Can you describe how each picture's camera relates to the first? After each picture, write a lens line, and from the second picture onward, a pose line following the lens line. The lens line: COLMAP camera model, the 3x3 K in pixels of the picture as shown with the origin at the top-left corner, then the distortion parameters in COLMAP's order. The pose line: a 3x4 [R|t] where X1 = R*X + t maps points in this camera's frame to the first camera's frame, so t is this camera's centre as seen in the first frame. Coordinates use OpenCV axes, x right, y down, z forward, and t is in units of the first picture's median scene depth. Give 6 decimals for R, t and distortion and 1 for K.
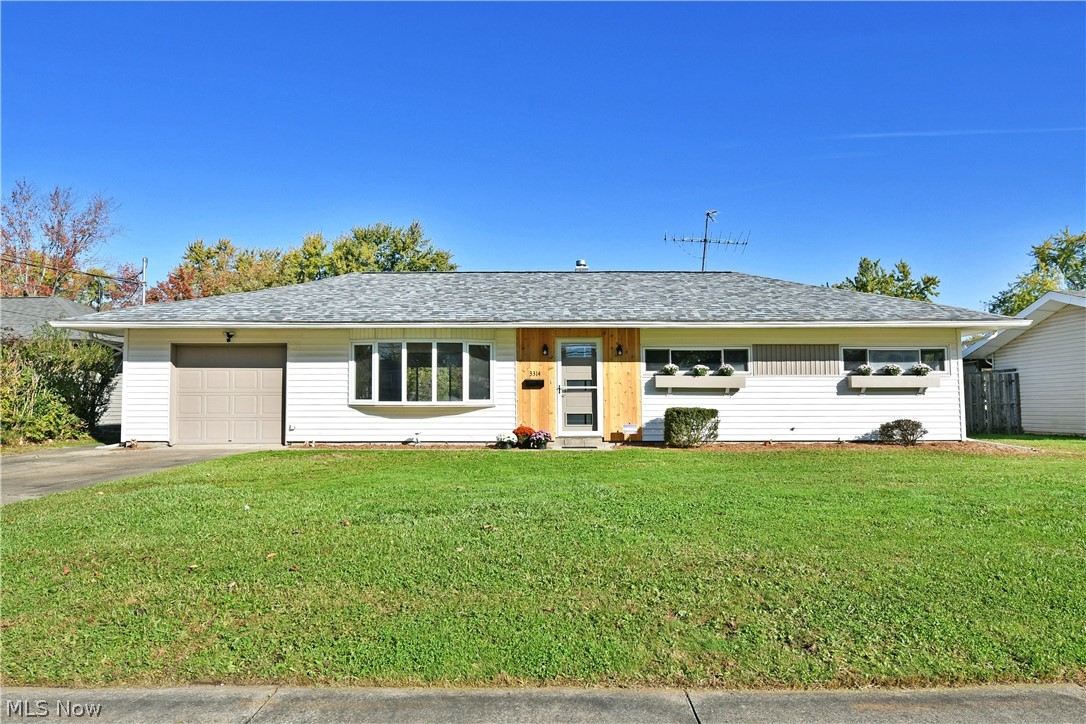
lens RADIAL K [[658.0, 0, 552.4], [0, 658.0, 361.8], [0, 0, 1]] dist [-0.012792, -0.003418]
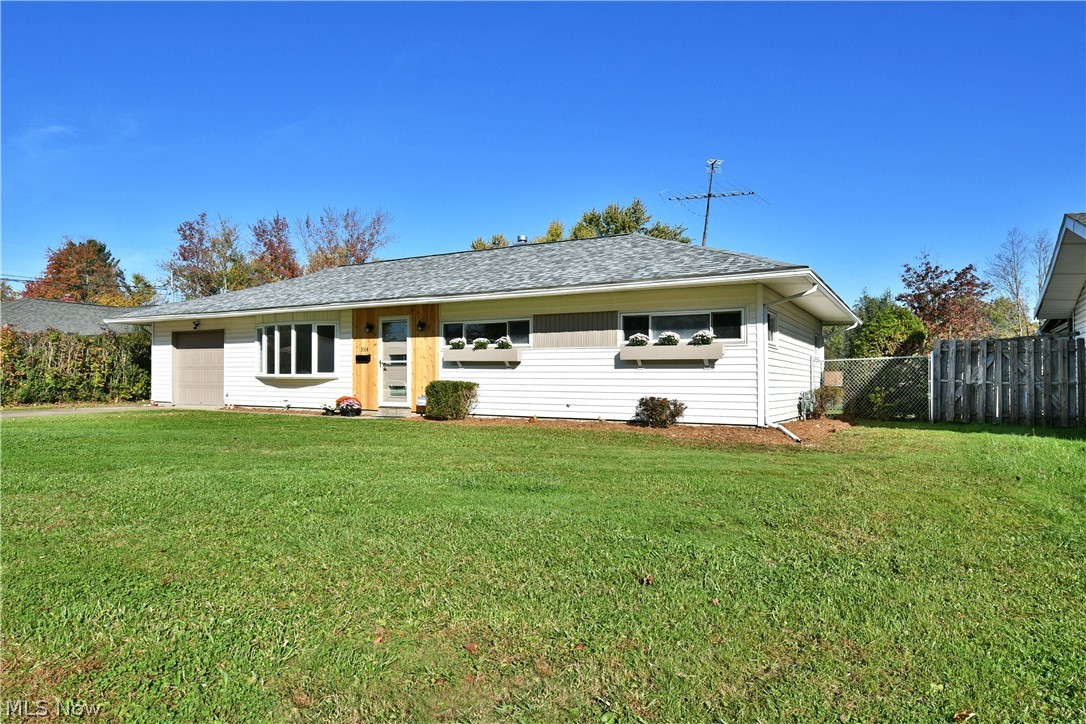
lens RADIAL K [[658.0, 0, 540.6], [0, 658.0, 362.9], [0, 0, 1]] dist [-0.012792, -0.003418]
pose [[0.870392, -0.004751, -0.492337, 0.779348], [0.023906, 0.999182, 0.032621, 0.011648], [0.491779, -0.040163, 0.869793, 0.179733]]
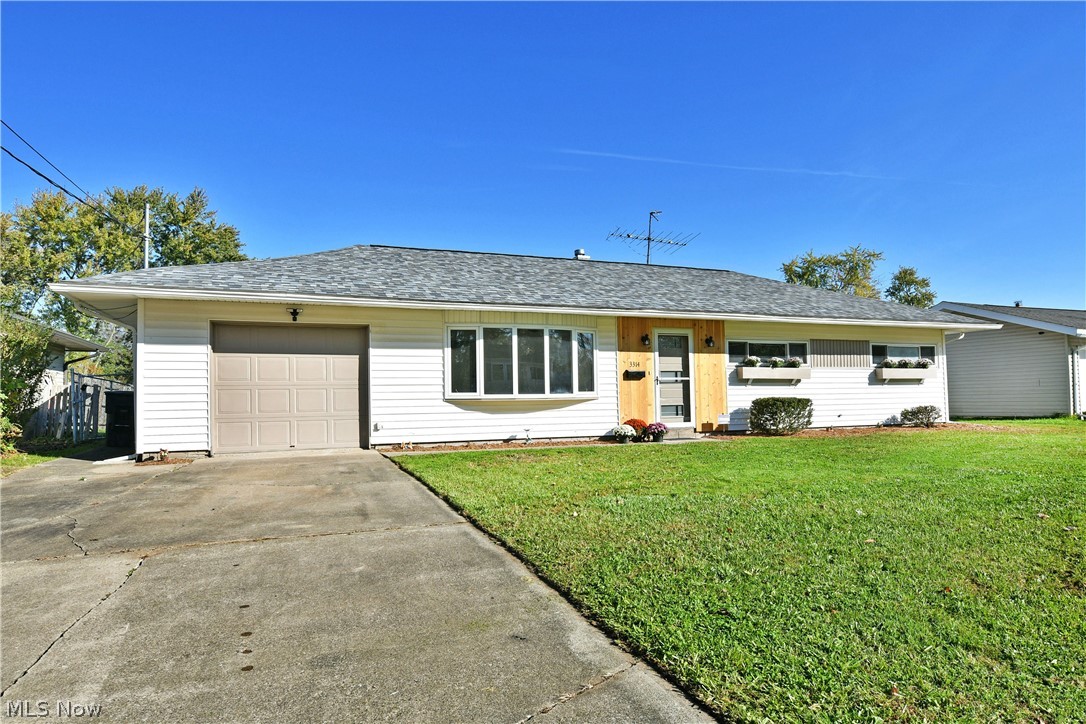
lens RADIAL K [[658.0, 0, 546.2], [0, 658.0, 364.8], [0, 0, 1]] dist [-0.012792, -0.003418]
pose [[0.927172, 0.007342, 0.374563, -0.509136], [-0.012193, 0.999870, 0.010584, 0.010089], [-0.374437, -0.014380, 0.927141, 0.153661]]
